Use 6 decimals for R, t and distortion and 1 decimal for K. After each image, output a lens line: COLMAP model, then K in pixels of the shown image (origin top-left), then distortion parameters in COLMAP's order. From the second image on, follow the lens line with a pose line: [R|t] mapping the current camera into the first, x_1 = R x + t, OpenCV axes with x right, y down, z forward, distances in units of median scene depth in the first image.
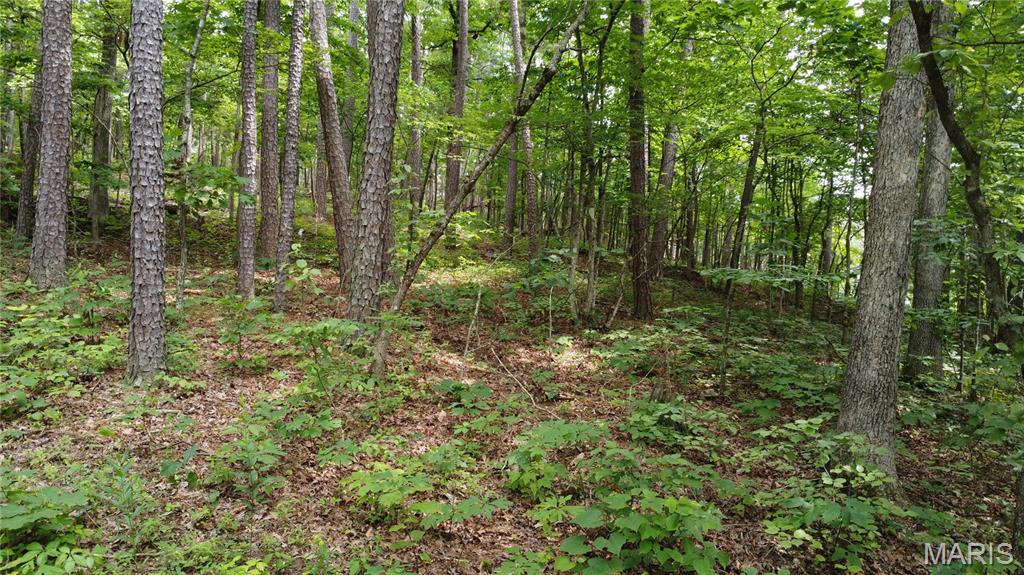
lens RADIAL K [[744.0, 0, 515.9], [0, 744.0, 290.8], [0, 0, 1]] dist [-0.031925, -0.005359]
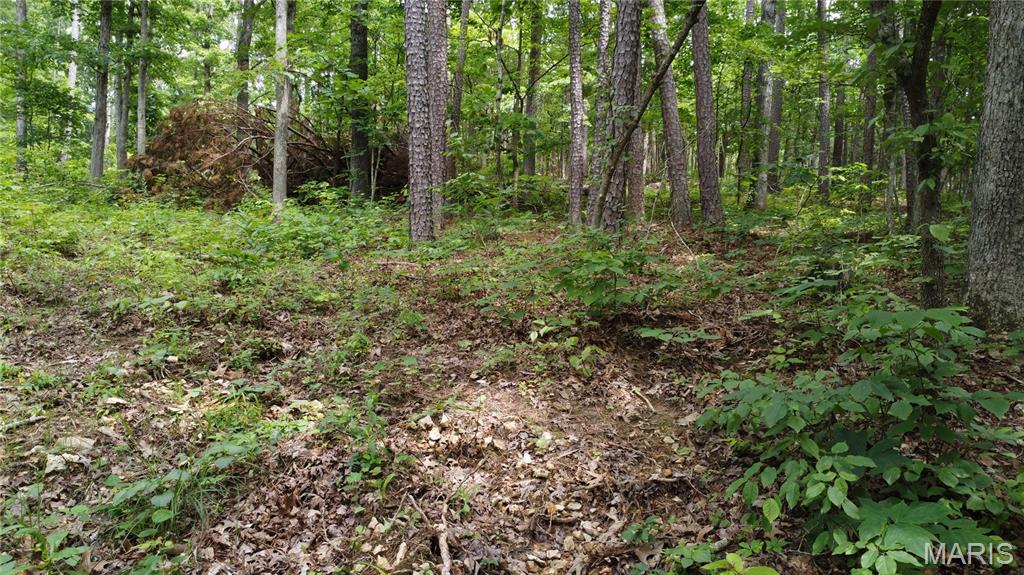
lens RADIAL K [[744.0, 0, 515.9], [0, 744.0, 290.8], [0, 0, 1]] dist [-0.031925, -0.005359]
pose [[0.791288, -0.012845, -0.611308, 0.511419], [0.002559, 0.999840, -0.017697, 0.222761], [0.611438, 0.012439, 0.791195, 0.004050]]
